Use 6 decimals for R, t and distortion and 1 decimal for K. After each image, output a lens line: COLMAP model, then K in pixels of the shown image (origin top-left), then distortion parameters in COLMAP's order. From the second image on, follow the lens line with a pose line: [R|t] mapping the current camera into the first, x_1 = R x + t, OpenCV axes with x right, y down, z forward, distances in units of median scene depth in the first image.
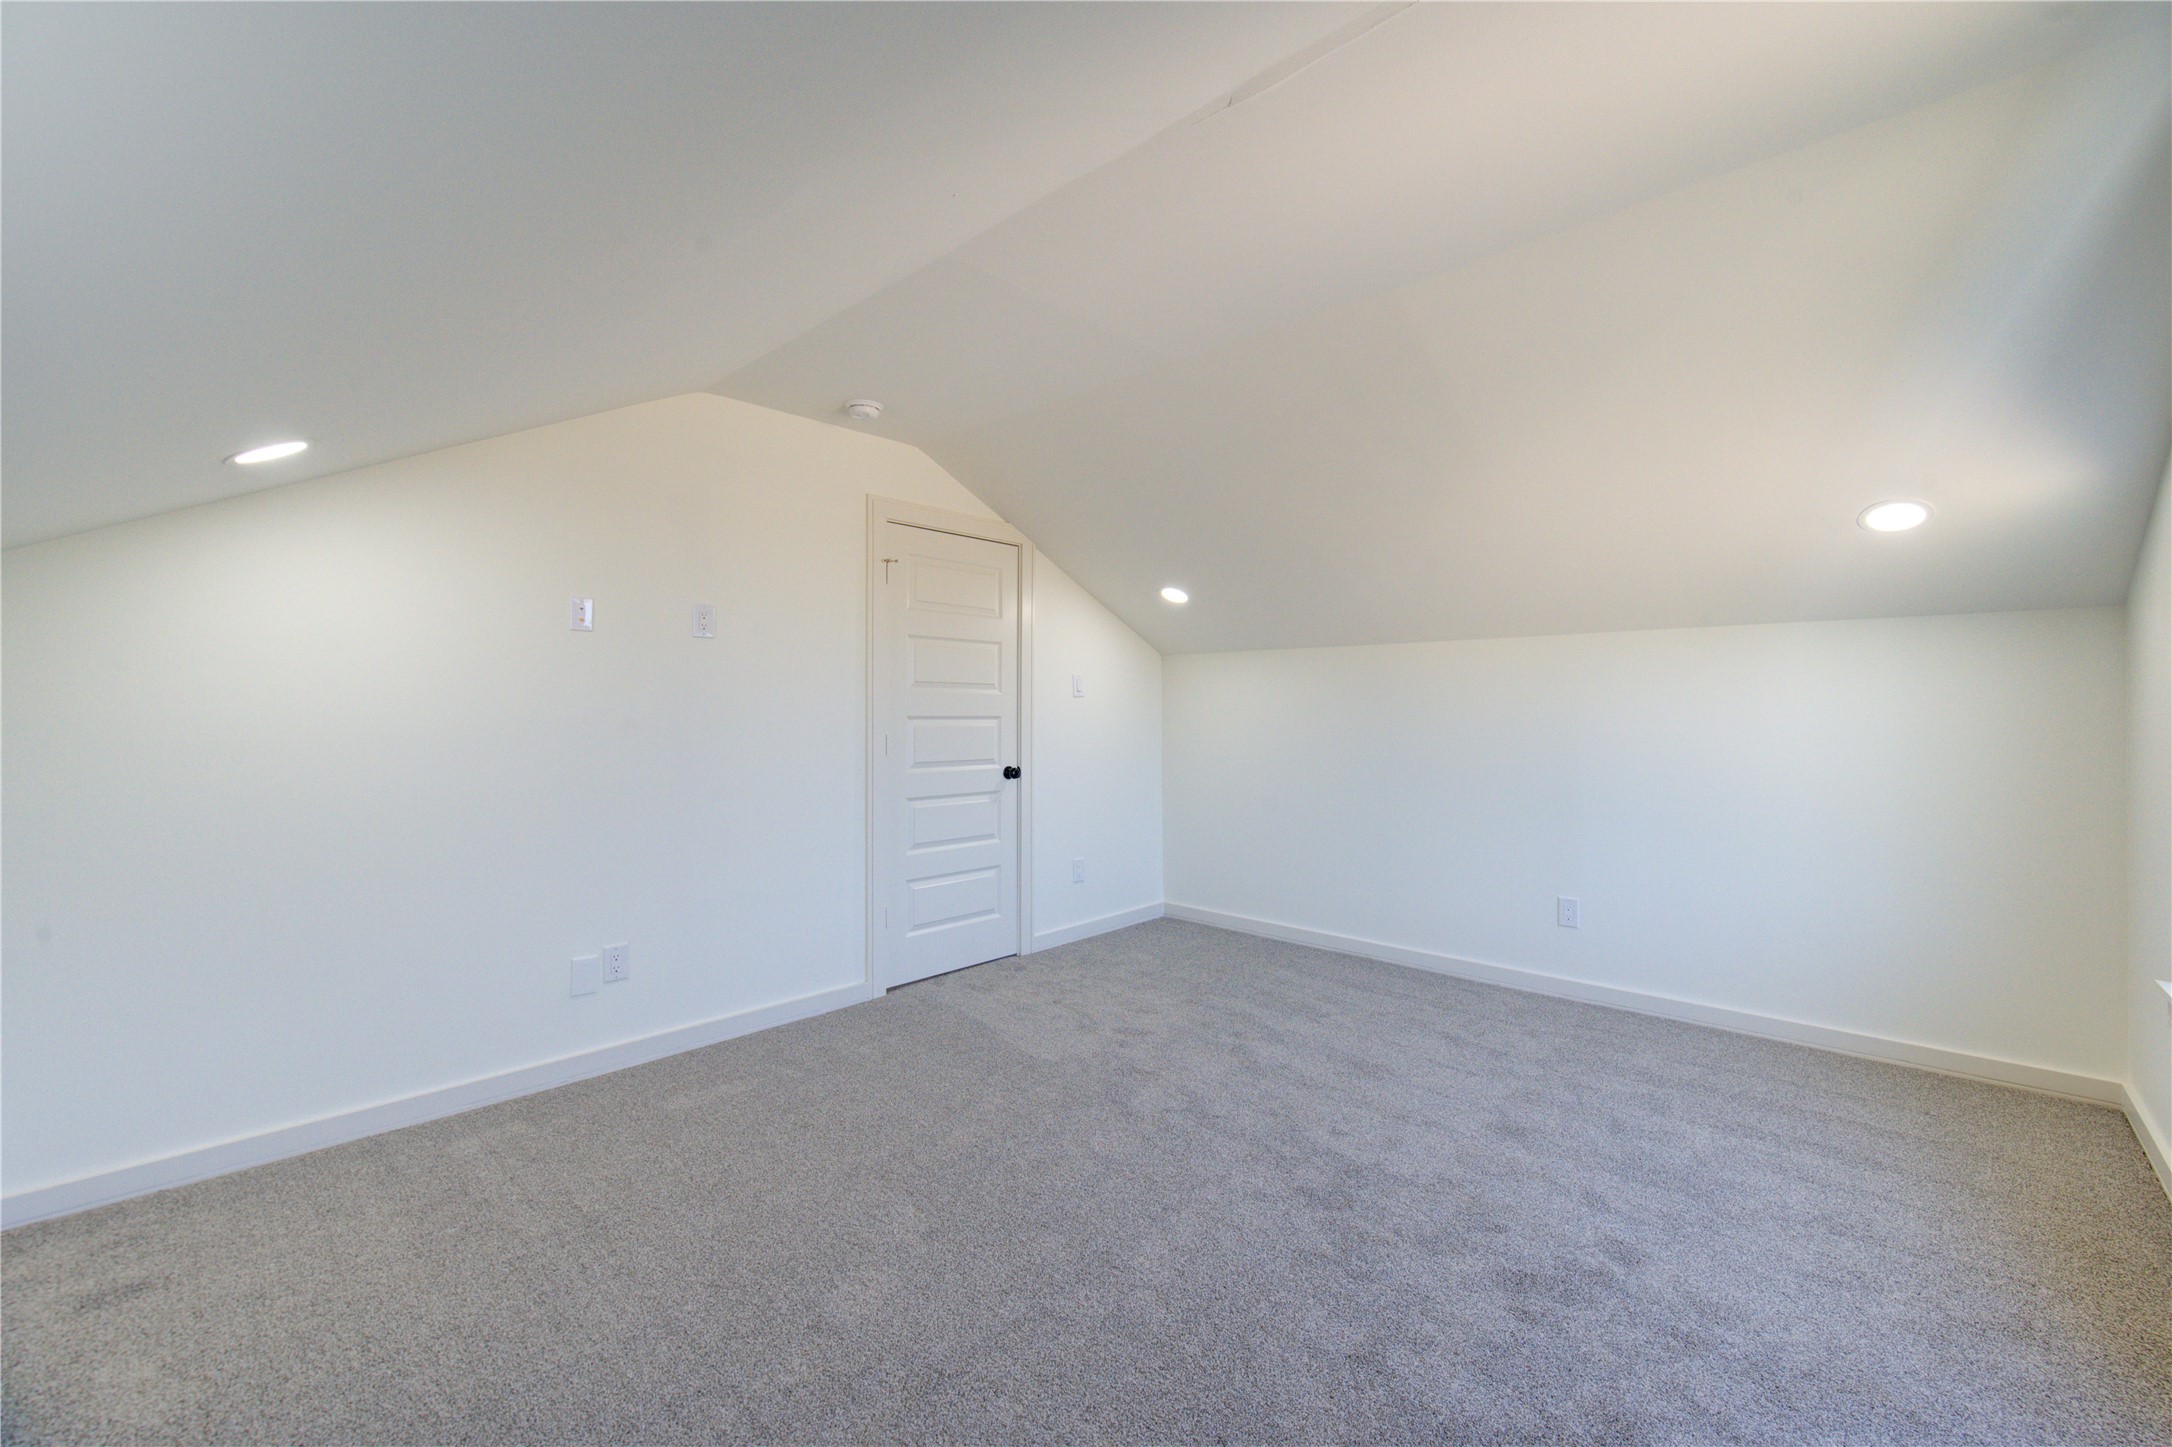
lens RADIAL K [[877.3, 0, 1098.7], [0, 877.3, 722.9], [0, 0, 1]] dist [-0.011677, -0.000316]
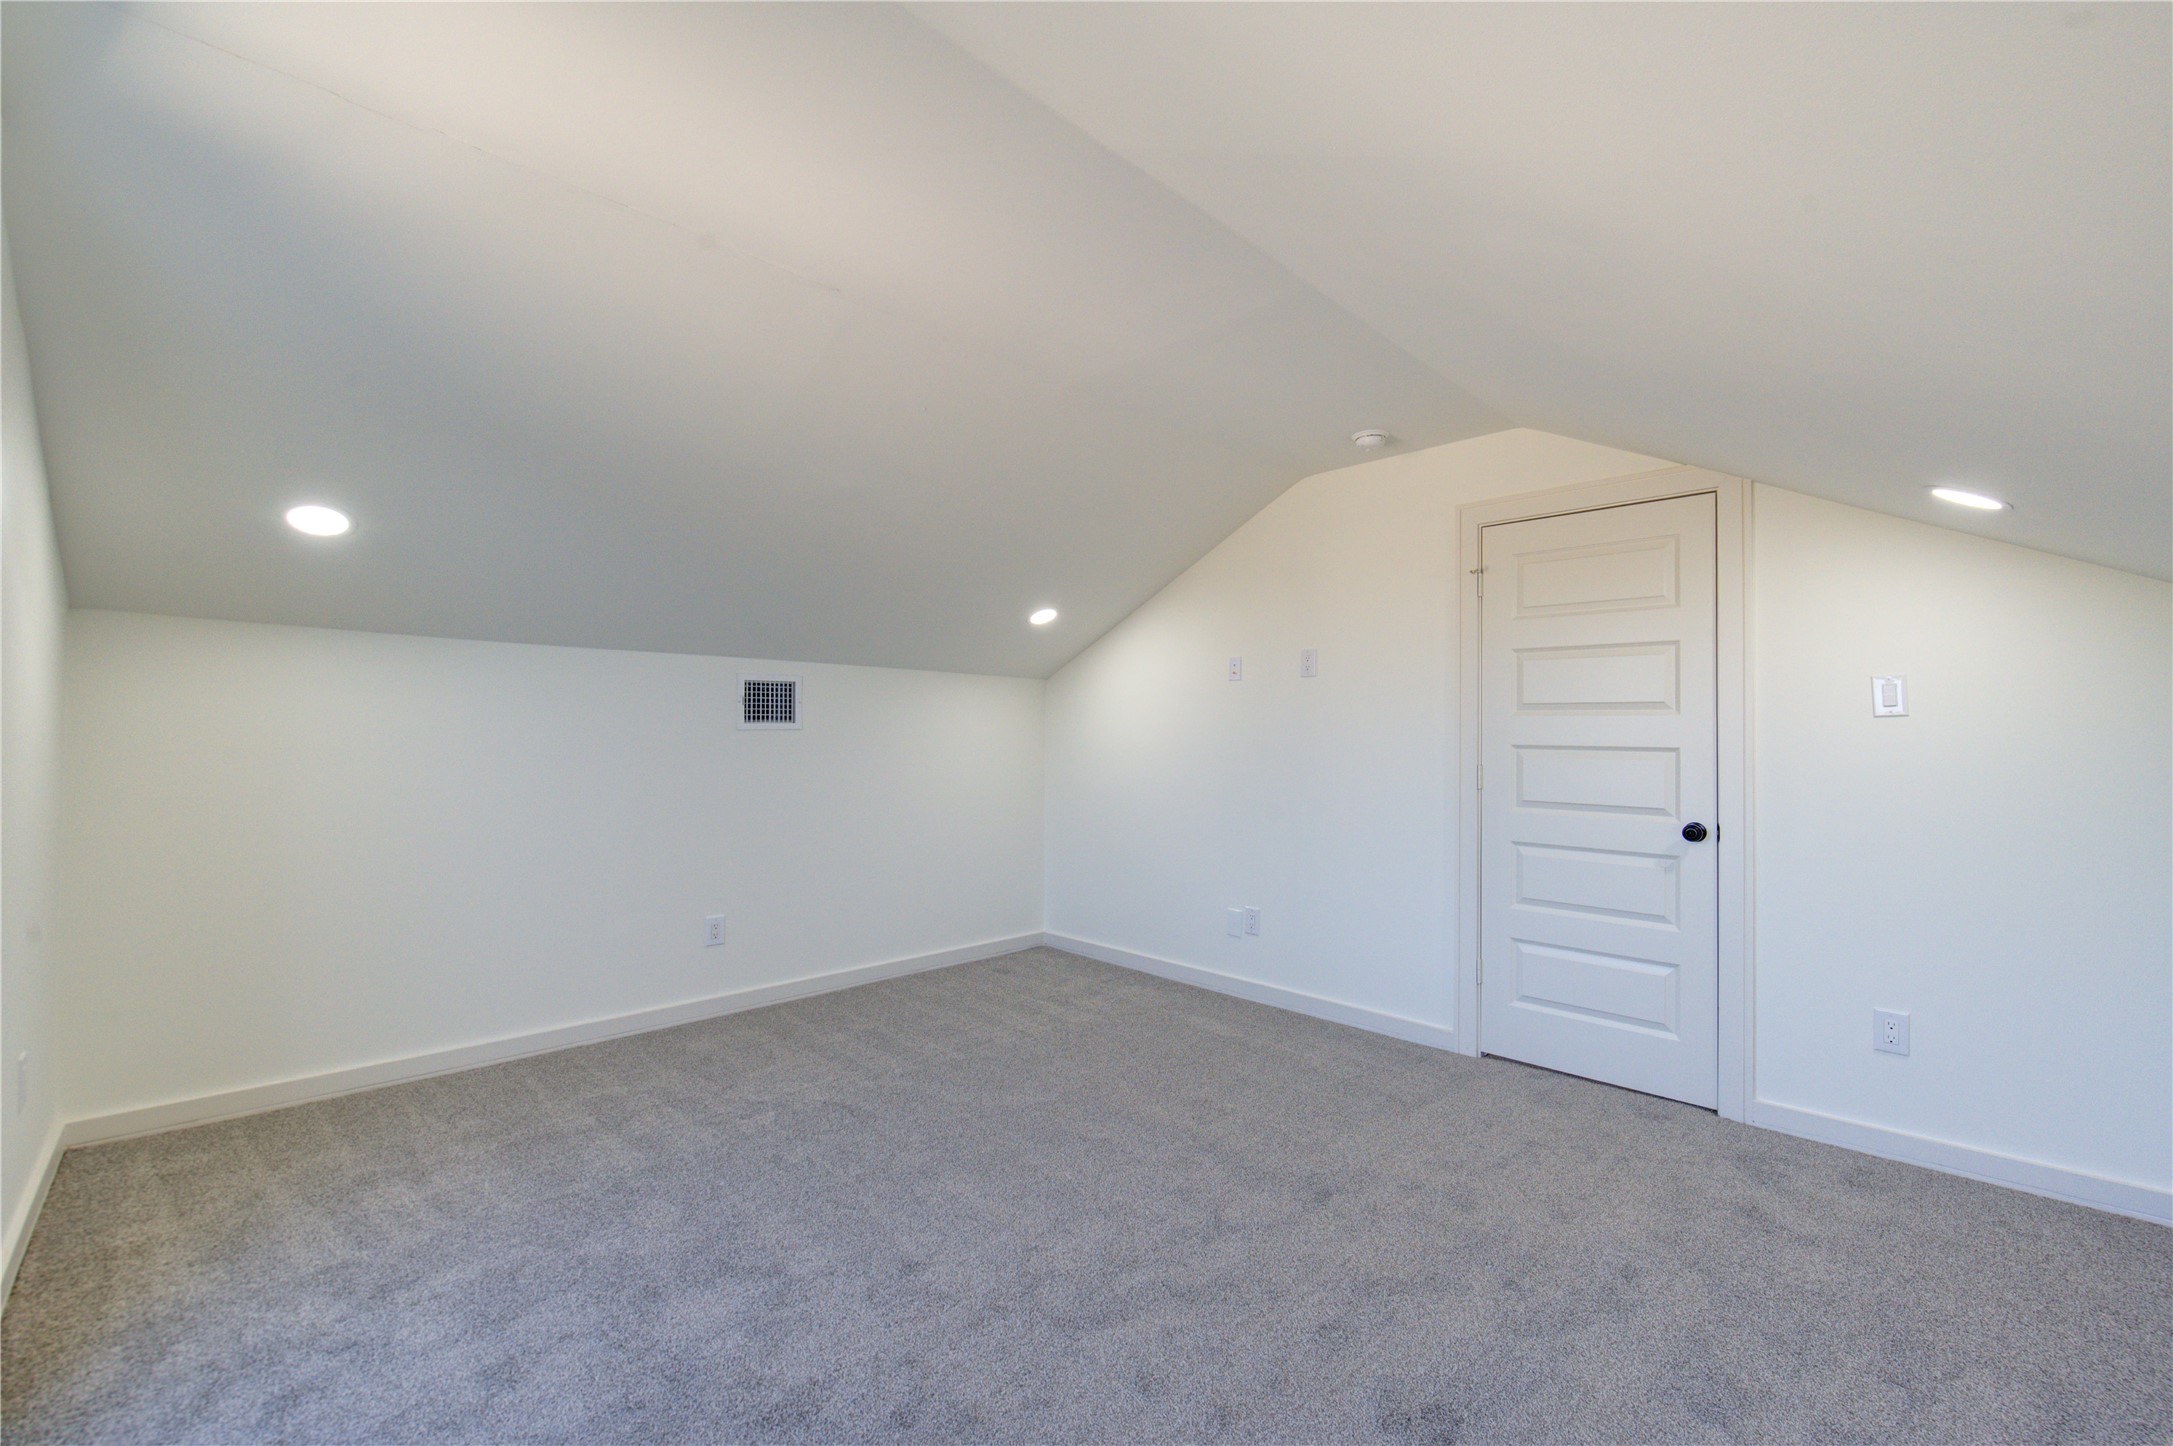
lens RADIAL K [[914.2, 0, 1090.2], [0, 914.2, 710.7], [0, 0, 1]] dist [-0.013201, -0.000653]
pose [[-0.041058, -0.004568, -0.999146, 0.680065], [-0.002217, 0.999988, -0.004481, -0.036229], [0.999154, 0.002031, -0.041067, 0.621835]]
